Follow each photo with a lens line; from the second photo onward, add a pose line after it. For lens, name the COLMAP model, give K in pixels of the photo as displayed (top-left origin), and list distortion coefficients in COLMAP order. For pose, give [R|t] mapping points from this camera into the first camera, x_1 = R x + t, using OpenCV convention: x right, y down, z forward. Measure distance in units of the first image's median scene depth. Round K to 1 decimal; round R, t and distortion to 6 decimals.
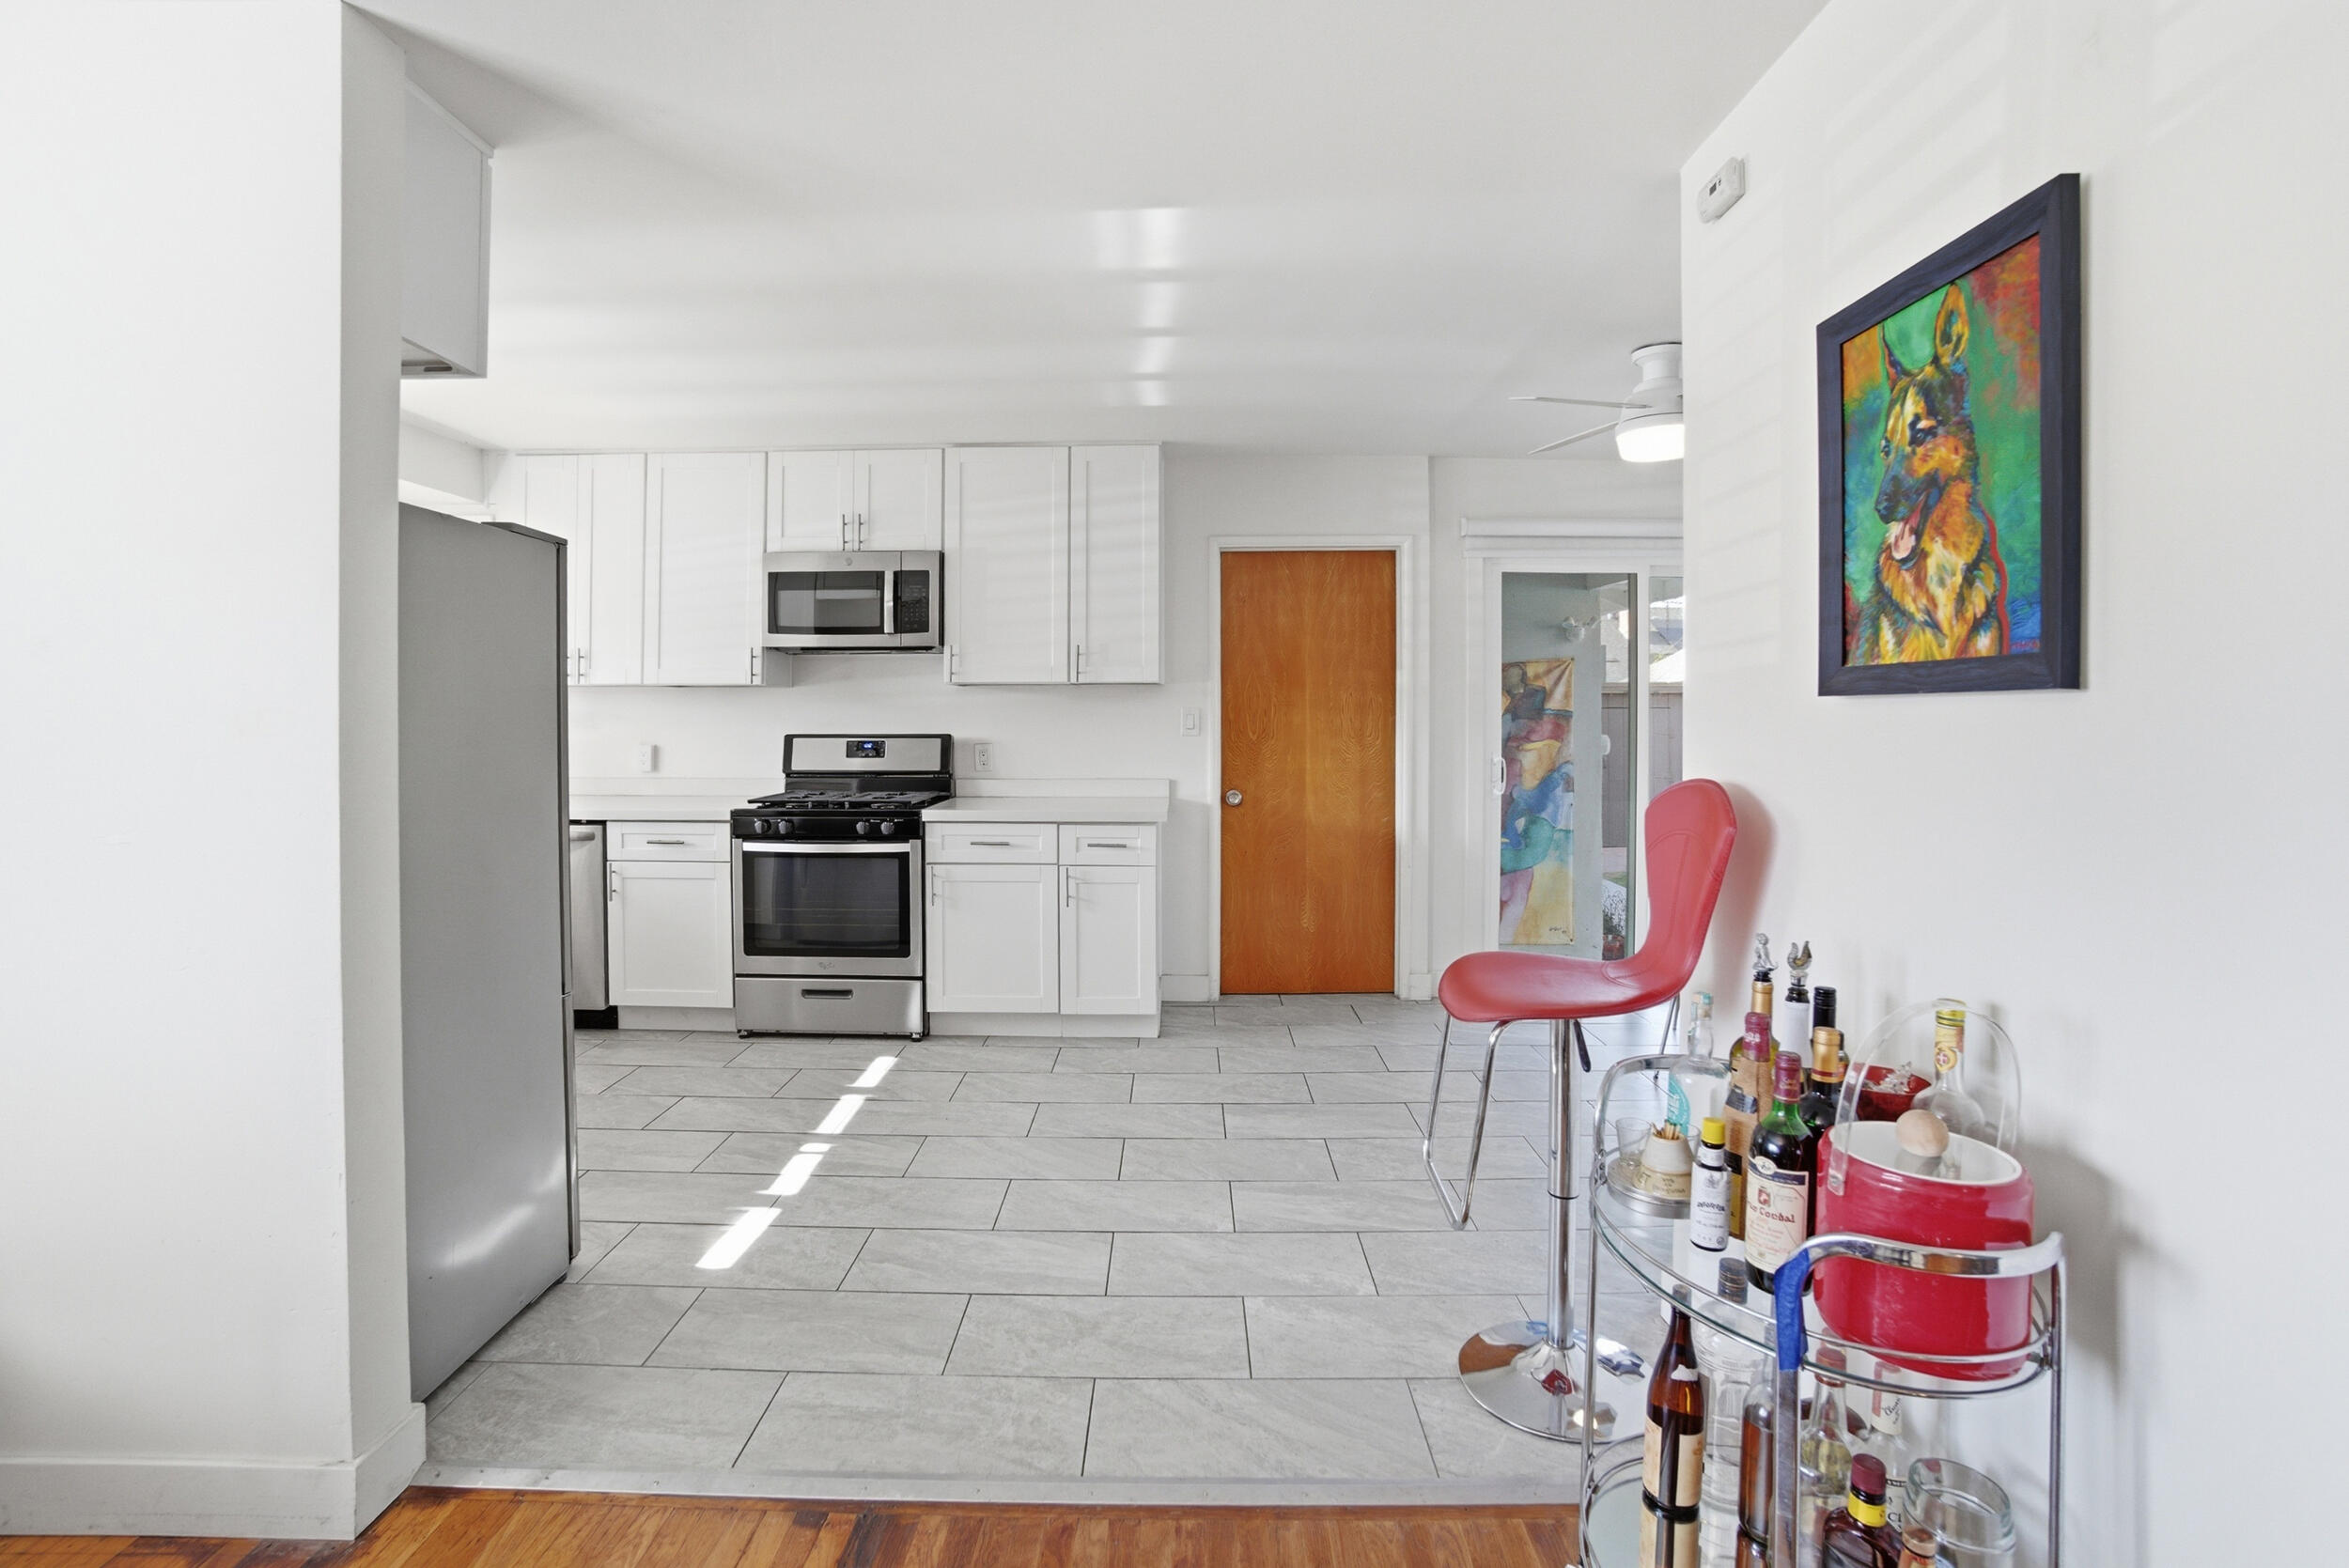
lens RADIAL K [[1092.7, 0, 1149.9], [0, 1092.7, 738.6], [0, 0, 1]] dist [-0.010788, 0.000468]
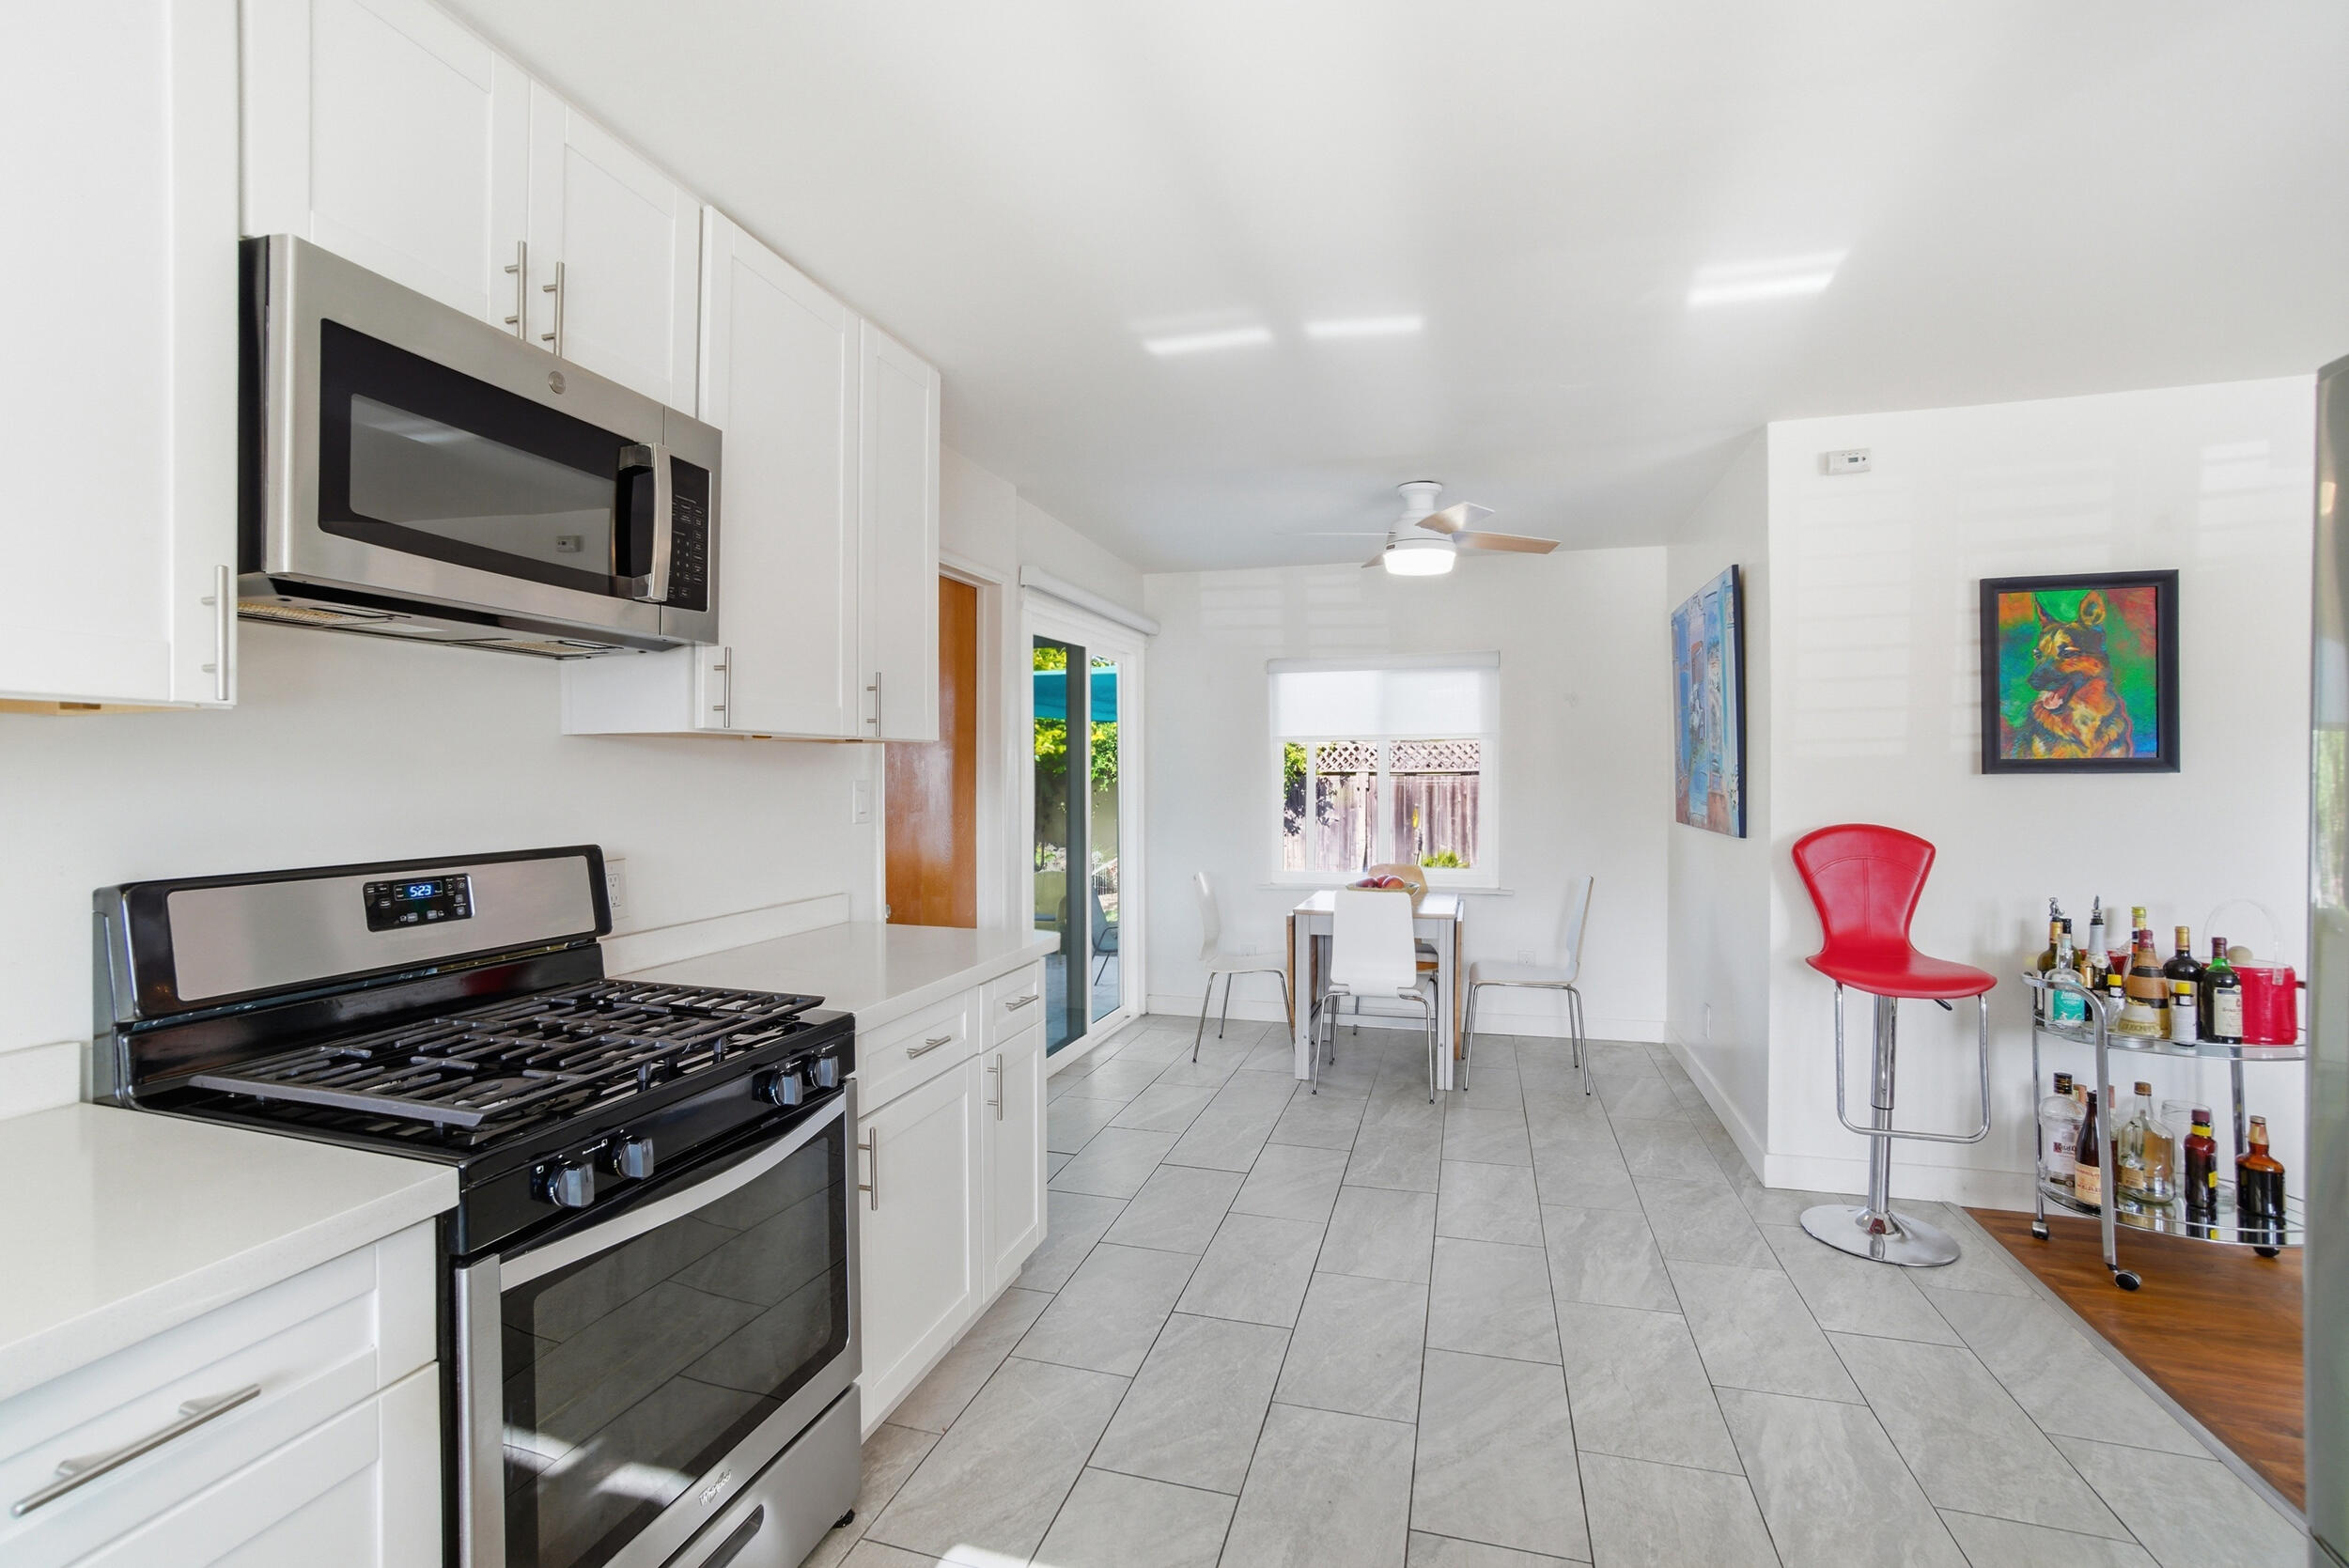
lens RADIAL K [[1066.8, 0, 1152.7], [0, 1066.8, 784.6], [0, 0, 1]] dist [0.001024, 0.000482]
pose [[0.241402, -0.012281, 0.970347, -1.696400], [0.026540, 0.999629, 0.006049, -0.076559], [-0.970062, 0.024293, 0.241639, 2.144484]]
